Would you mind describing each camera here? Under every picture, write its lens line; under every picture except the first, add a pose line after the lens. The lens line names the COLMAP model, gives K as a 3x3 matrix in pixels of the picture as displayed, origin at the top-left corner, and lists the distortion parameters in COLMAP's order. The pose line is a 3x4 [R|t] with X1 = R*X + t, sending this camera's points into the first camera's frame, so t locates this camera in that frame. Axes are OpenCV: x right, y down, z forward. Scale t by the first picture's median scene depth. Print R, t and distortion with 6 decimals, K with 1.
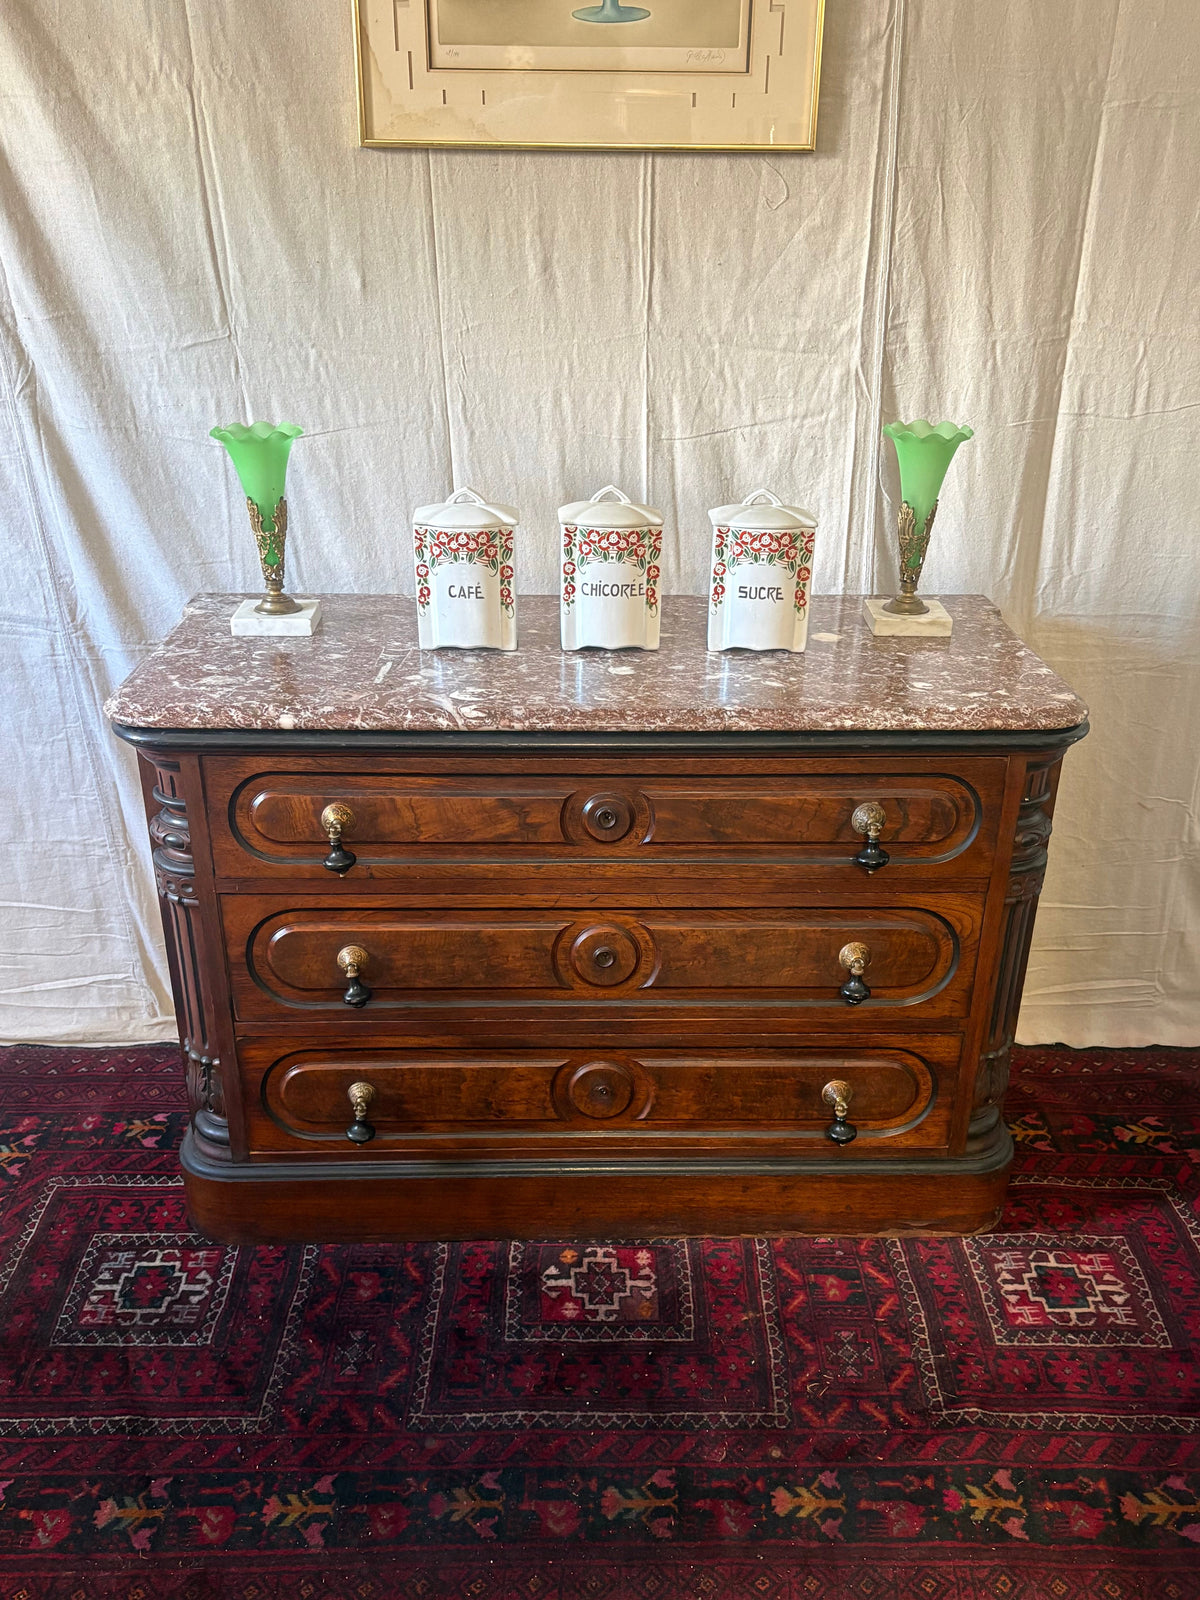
lens RADIAL K [[1401.0, 0, 598.8], [0, 1401.0, 931.7], [0, 0, 1]] dist [0.022211, -0.005433]
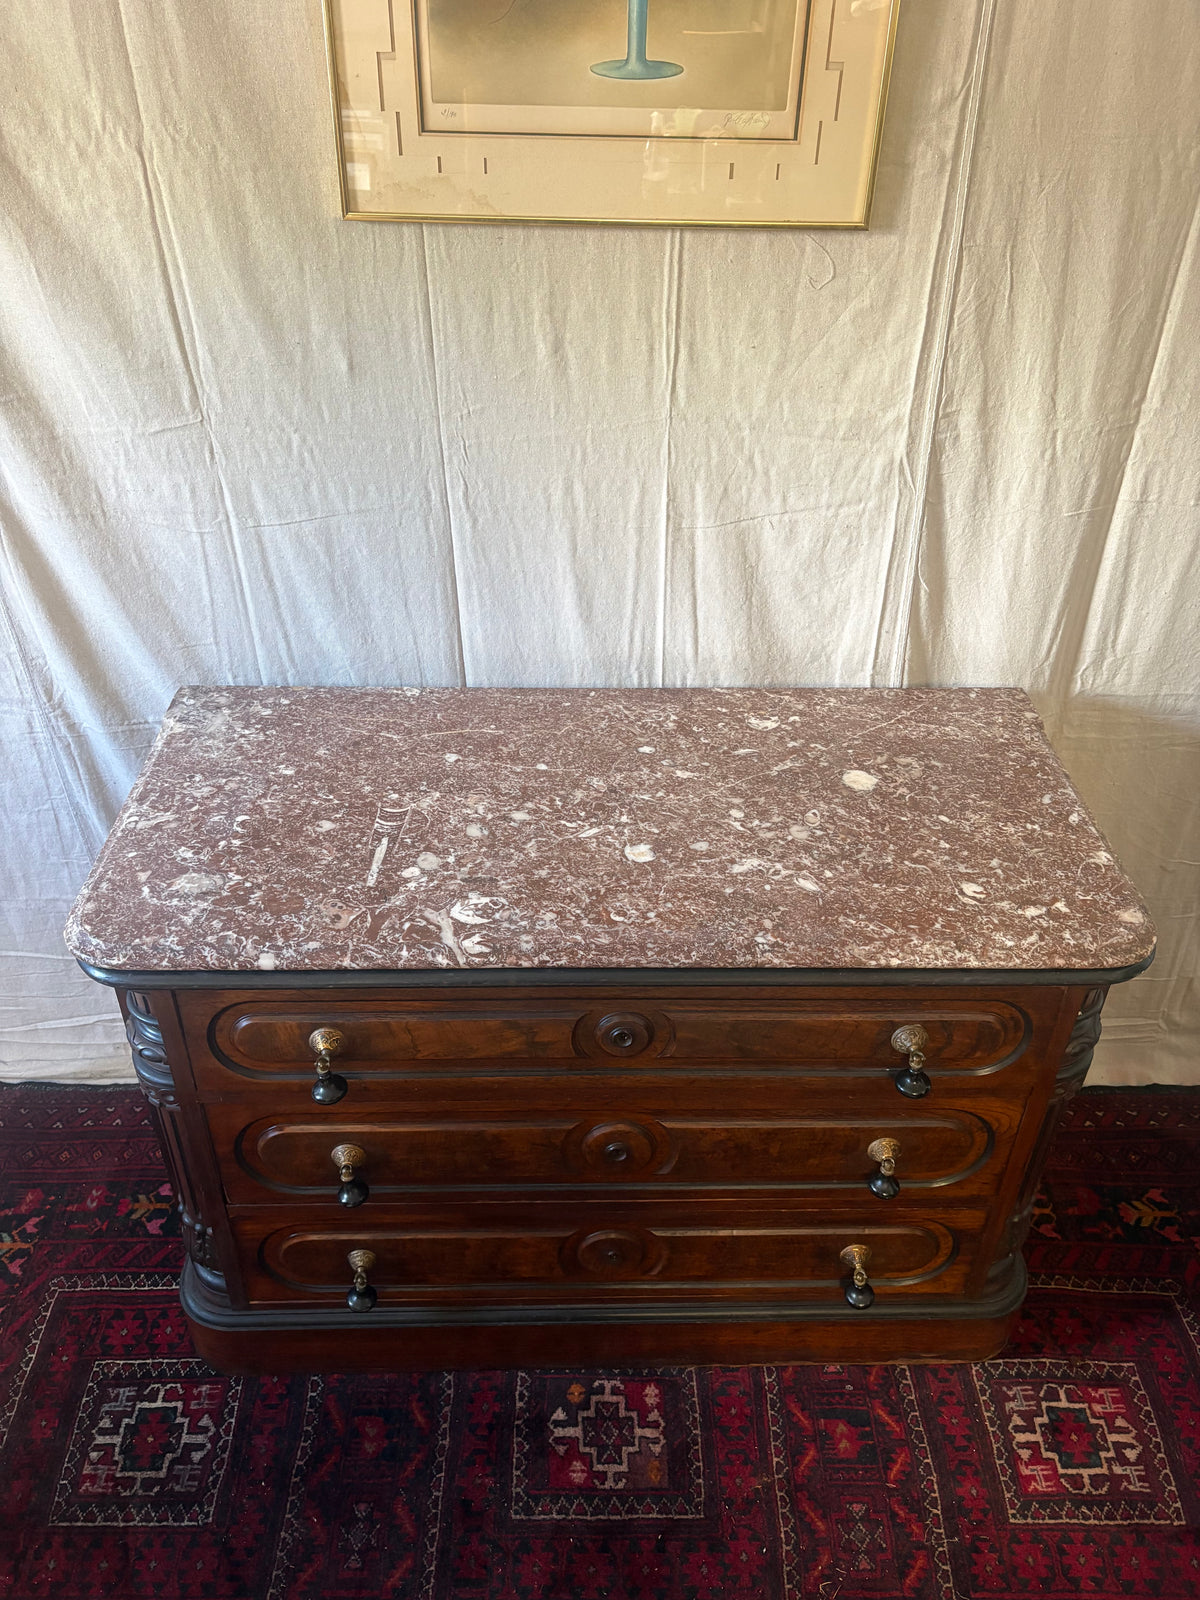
lens RADIAL K [[1214.1, 0, 598.1], [0, 1214.1, 803.7], [0, 0, 1]] dist [0.011808, 0.009853]
pose [[0.999950, 0.007671, 0.006471, -0.014543], [-0.008498, 0.990228, 0.139198, -0.295314], [-0.005340, -0.139246, 0.990243, 0.203526]]
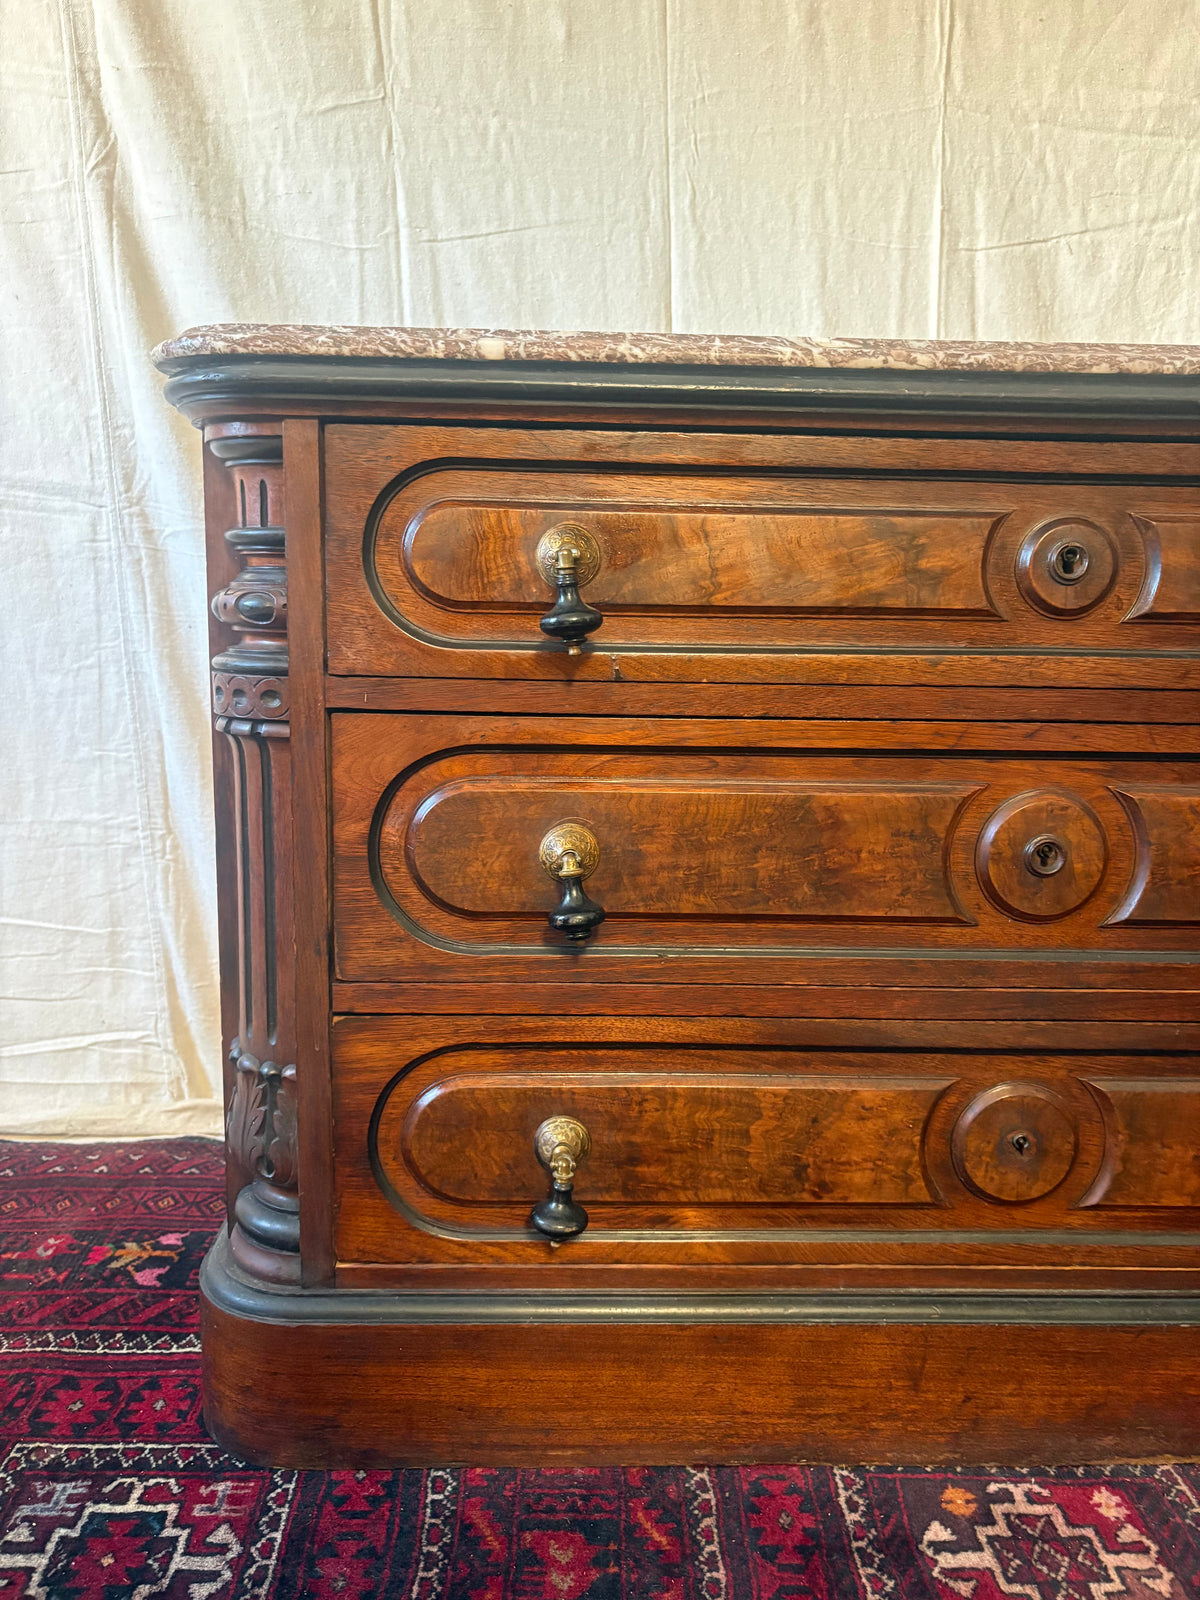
lens RADIAL K [[1214.7, 0, 597.3], [0, 1214.7, 807.2], [0, 0, 1]] dist [0.051659, -0.068650]
pose [[0.999970, 0.007562, 0.001739, -0.149807], [-0.006673, 0.952458, -0.304596, 0.128975], [-0.003959, 0.304575, 0.952480, 0.503925]]
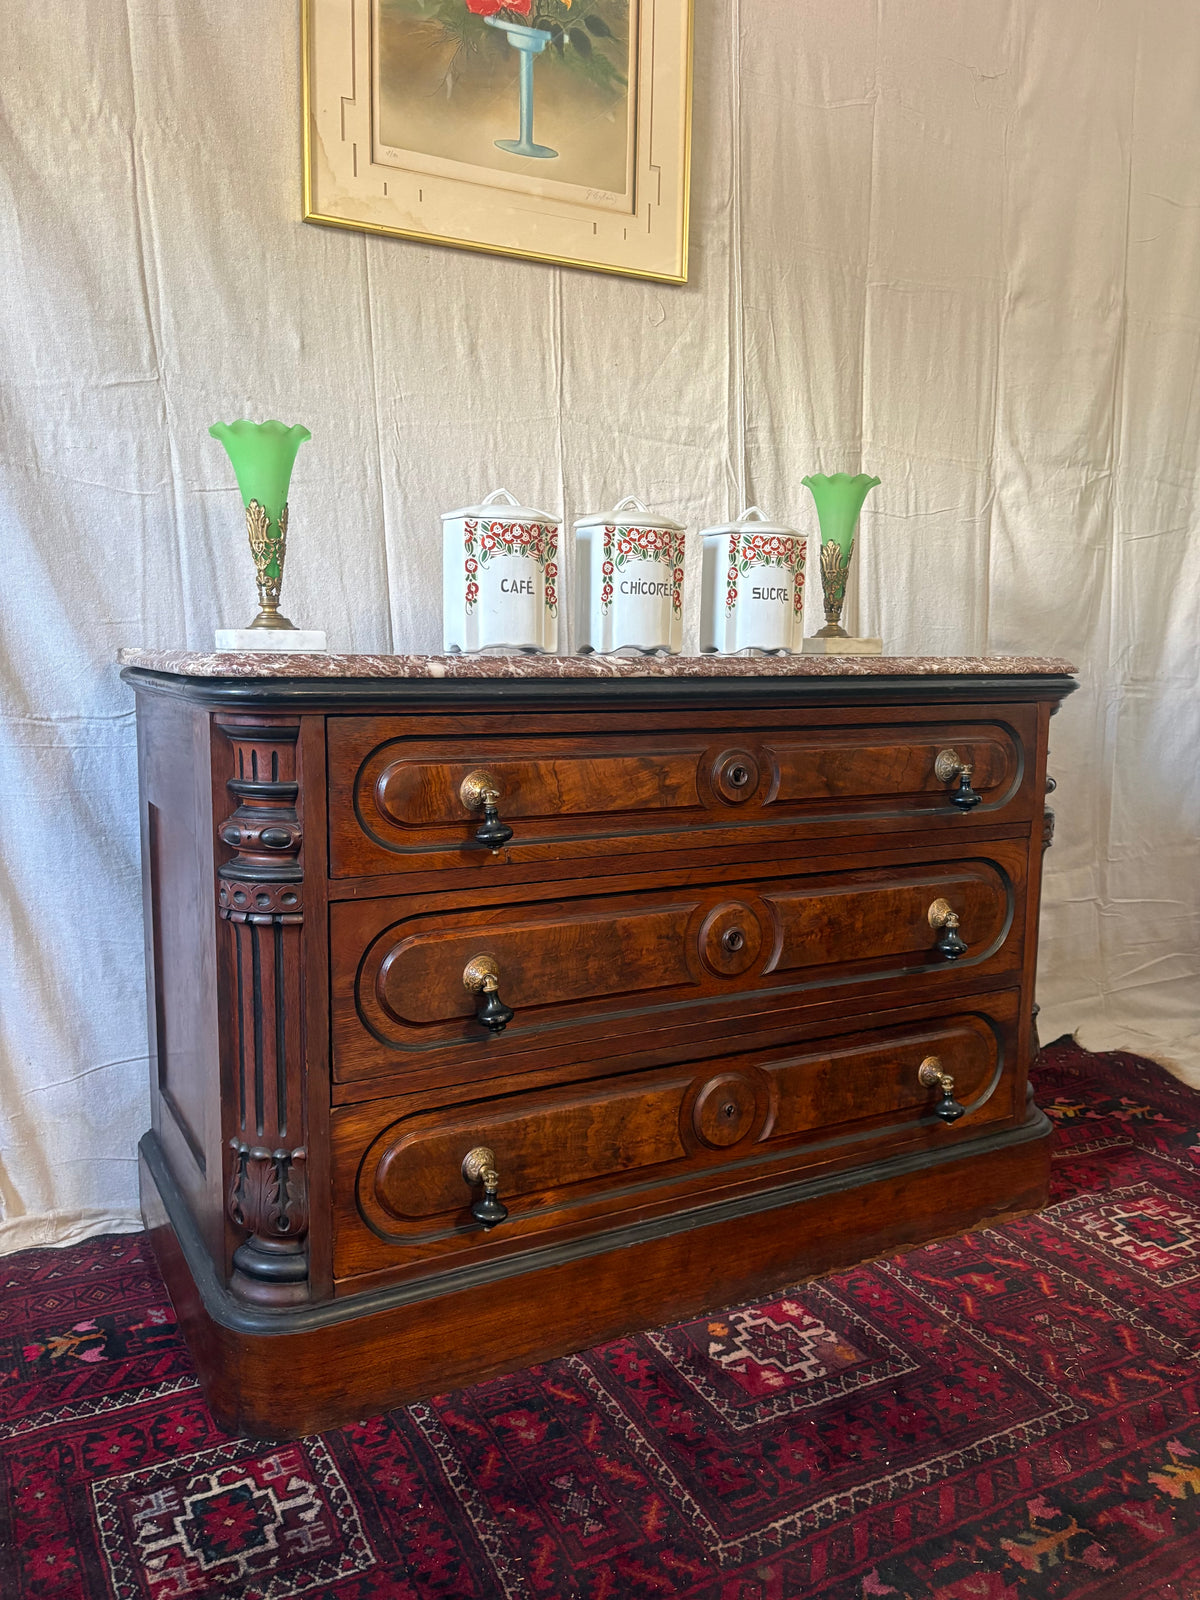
lens RADIAL K [[1217.3, 0, 600.0], [0, 1217.3, 800.0], [0, 0, 1]] dist [0.028476, -0.015833]
pose [[0.890138, -0.059734, 0.451759, -0.388146], [0.207302, 0.935930, -0.284712, 0.127763], [-0.405808, 0.347084, 0.845490, 0.298462]]
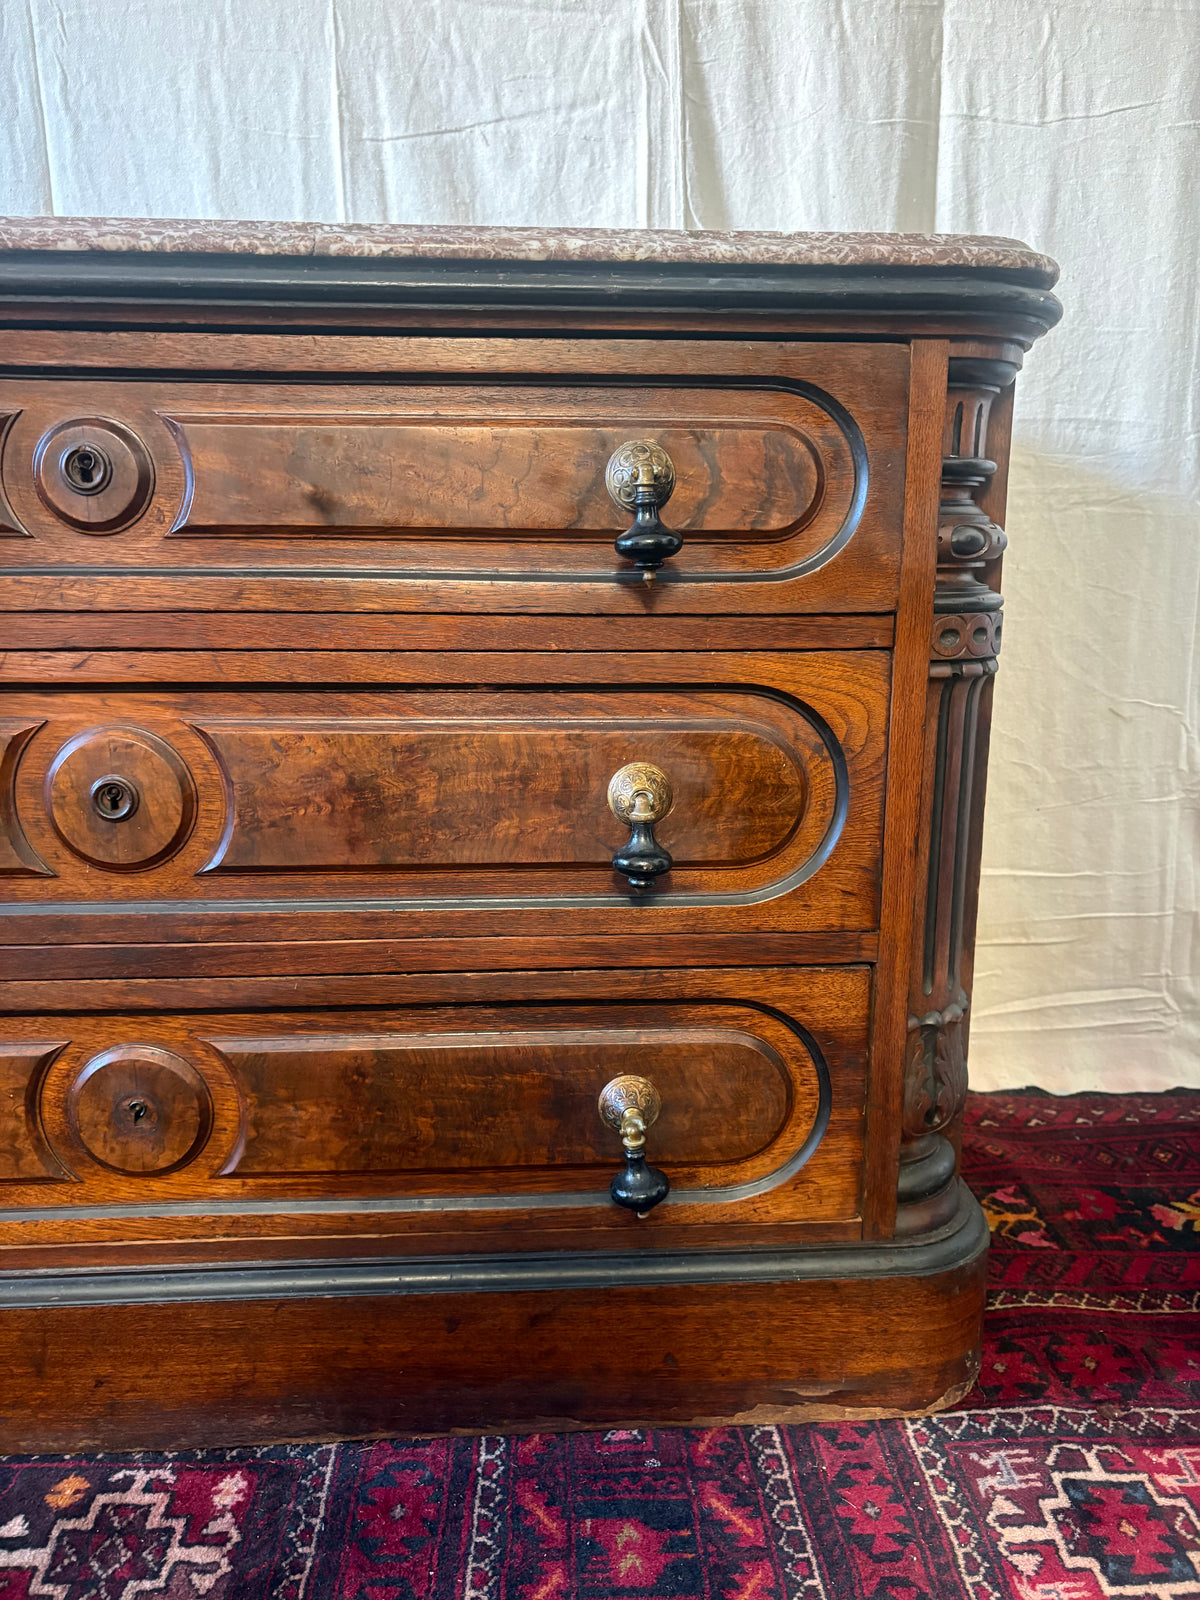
lens RADIAL K [[1214.3, 0, 602.0], [0, 1214.3, 806.9], [0, 0, 1]] dist [0.051096, -0.067106]
pose [[0.999338, -0.012961, 0.033986, 0.141778], [0.021378, 0.965235, -0.260508, 0.120880], [-0.029428, 0.261063, 0.964873, 0.537145]]
